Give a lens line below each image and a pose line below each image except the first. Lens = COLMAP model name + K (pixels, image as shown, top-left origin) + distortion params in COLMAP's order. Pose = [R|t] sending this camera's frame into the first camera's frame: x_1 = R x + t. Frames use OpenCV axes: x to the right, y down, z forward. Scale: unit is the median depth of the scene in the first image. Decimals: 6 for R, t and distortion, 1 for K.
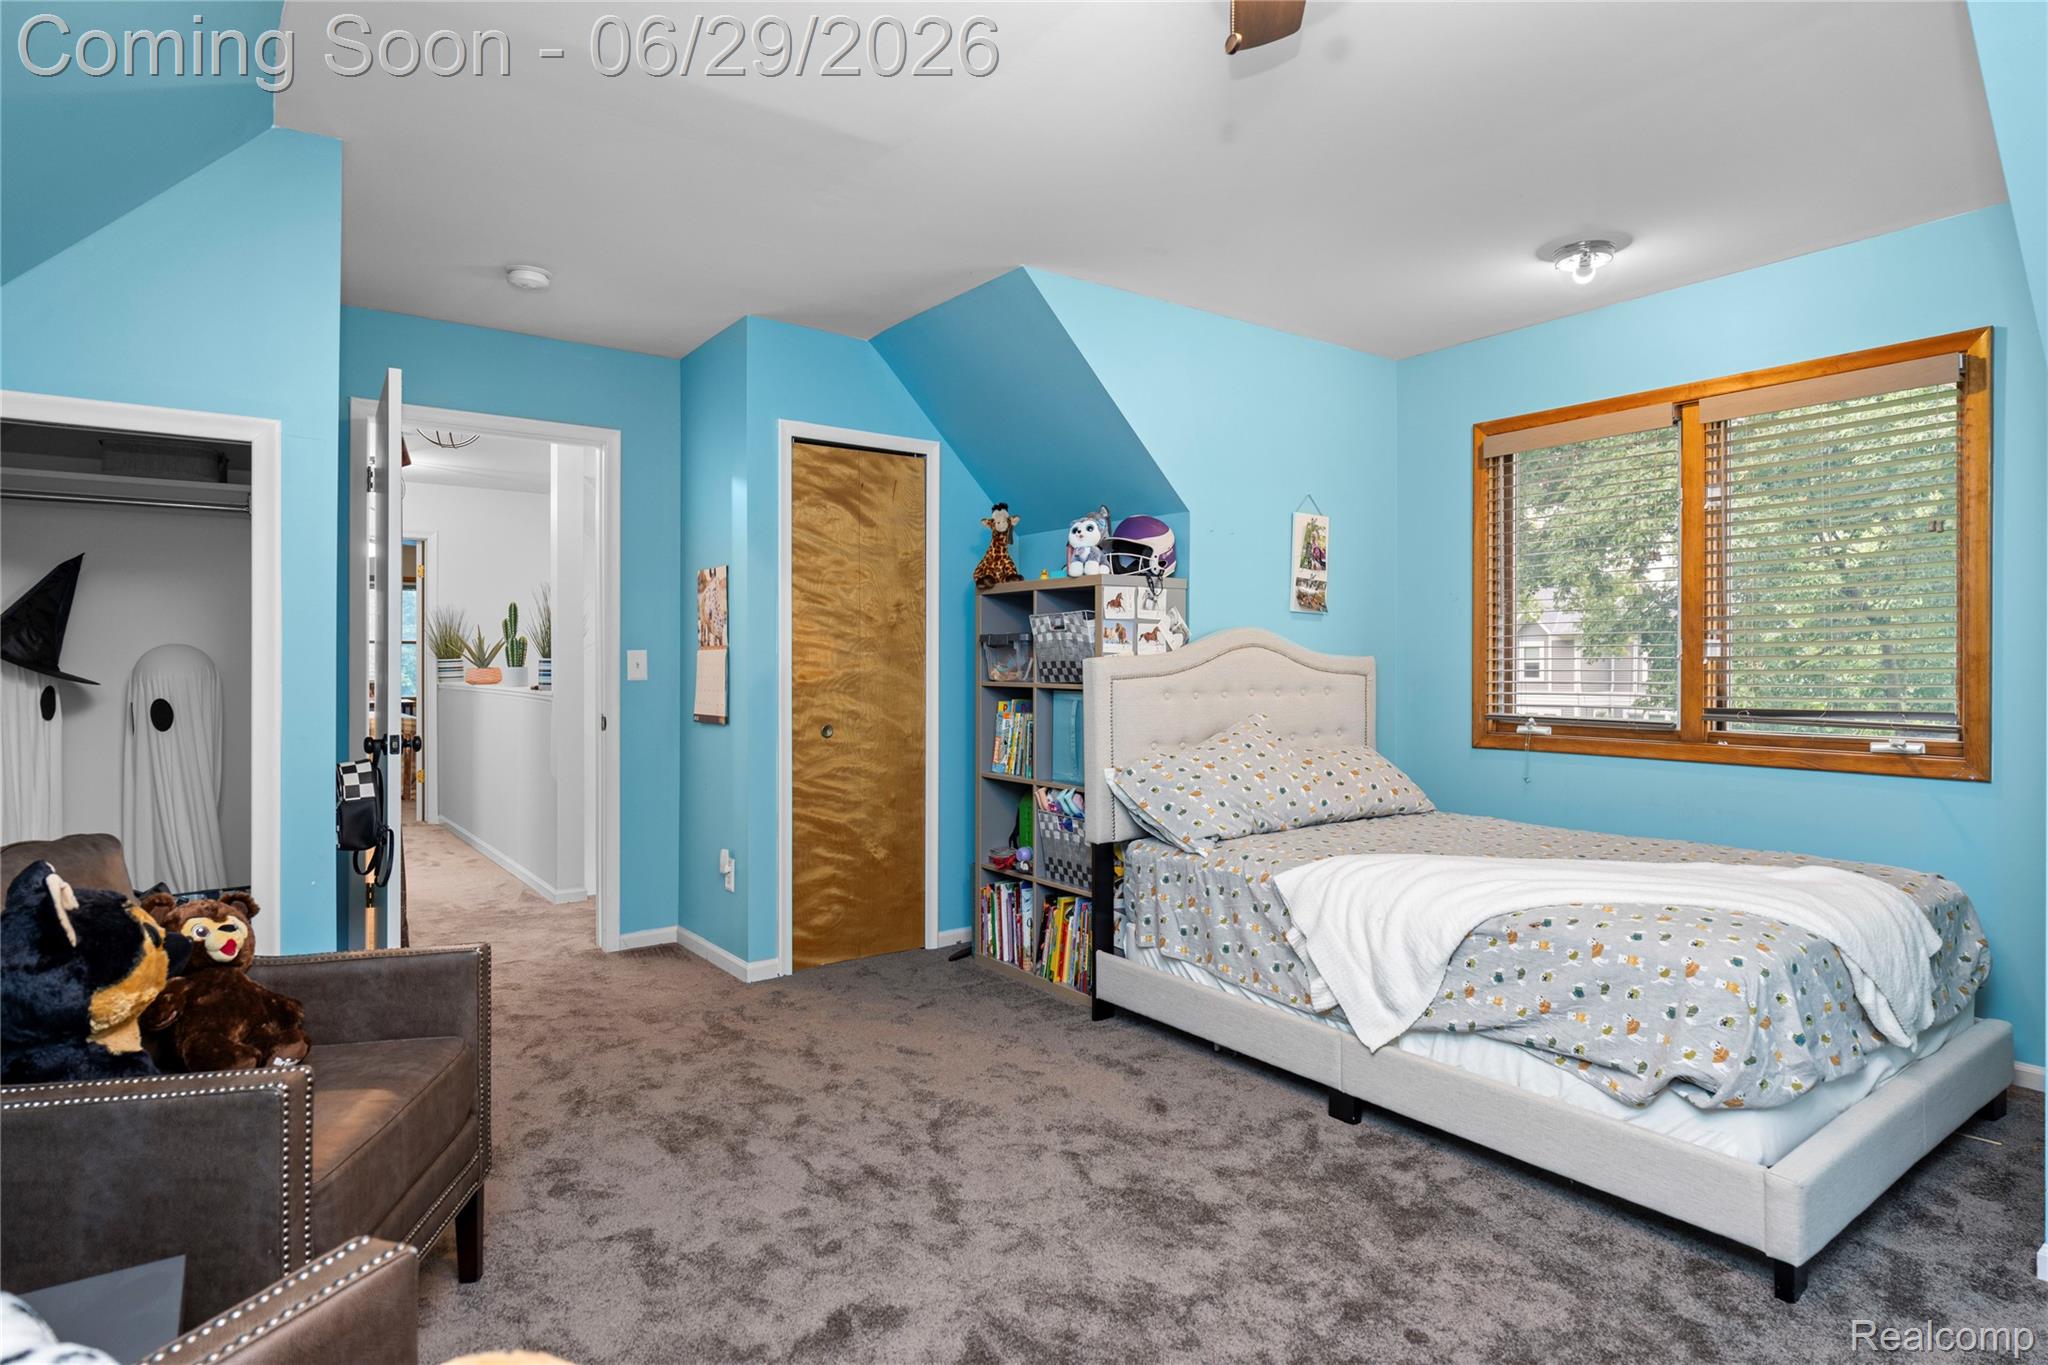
lens RADIAL K [[1100.3, 0, 1024.2], [0, 1100.3, 672.2], [0, 0, 1]] dist [-0.004253, 0.001910]
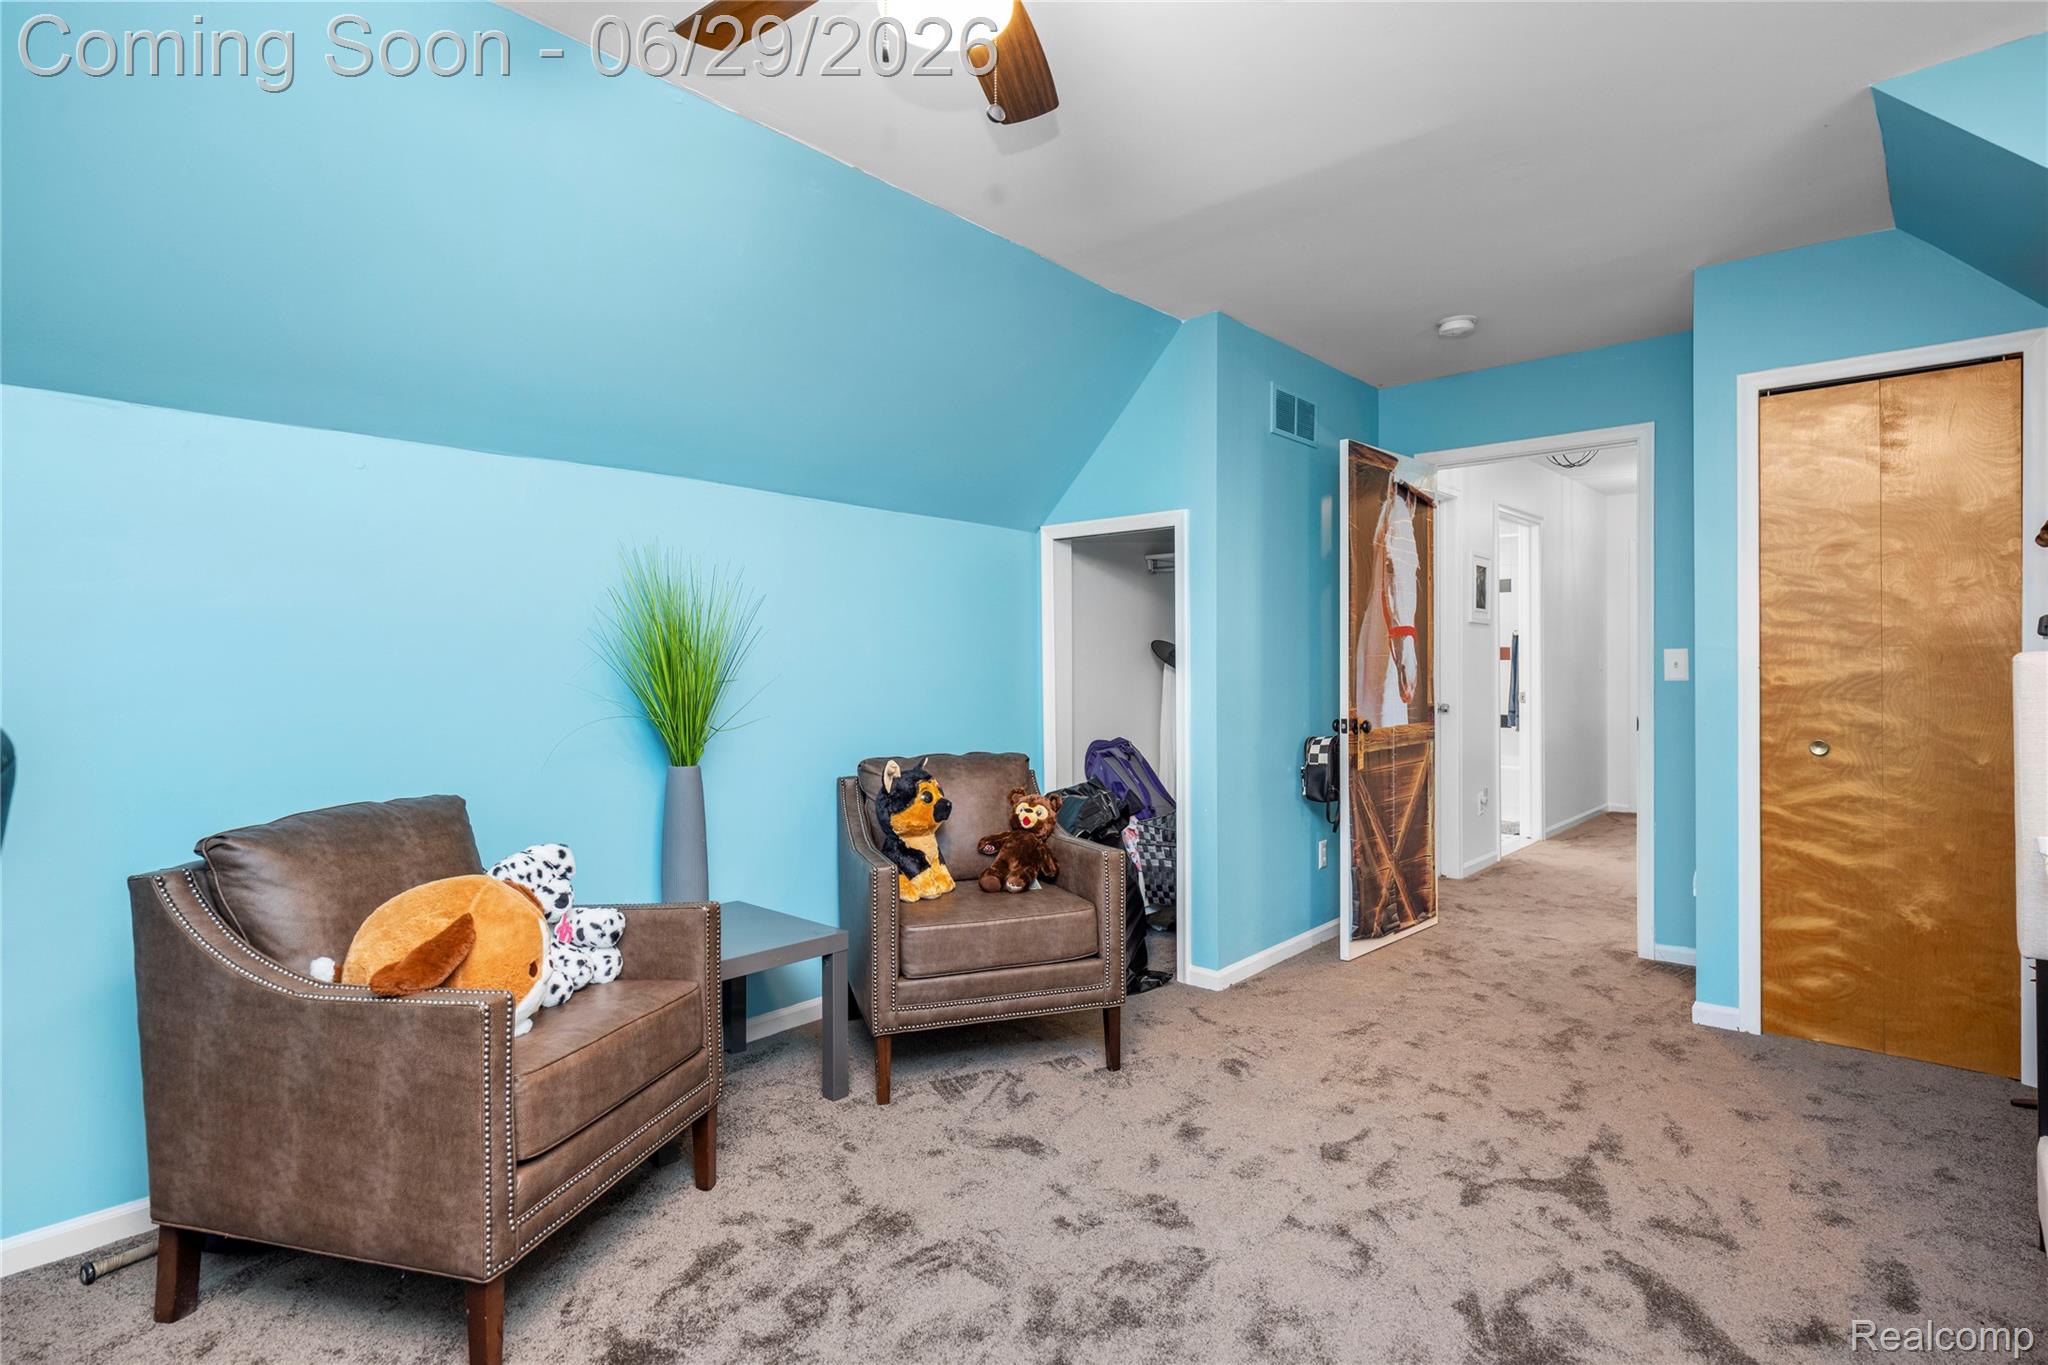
lens RADIAL K [[1015.8, 0, 1025.2], [0, 1015.8, 679.2], [0, 0, 1]] dist [0.004369, 0.000023]
pose [[0.216724, 0.008187, -0.976199, 0.412593], [-0.005644, 0.999959, 0.007133, 0.002418], [0.976217, 0.003964, 0.216761, 0.279854]]
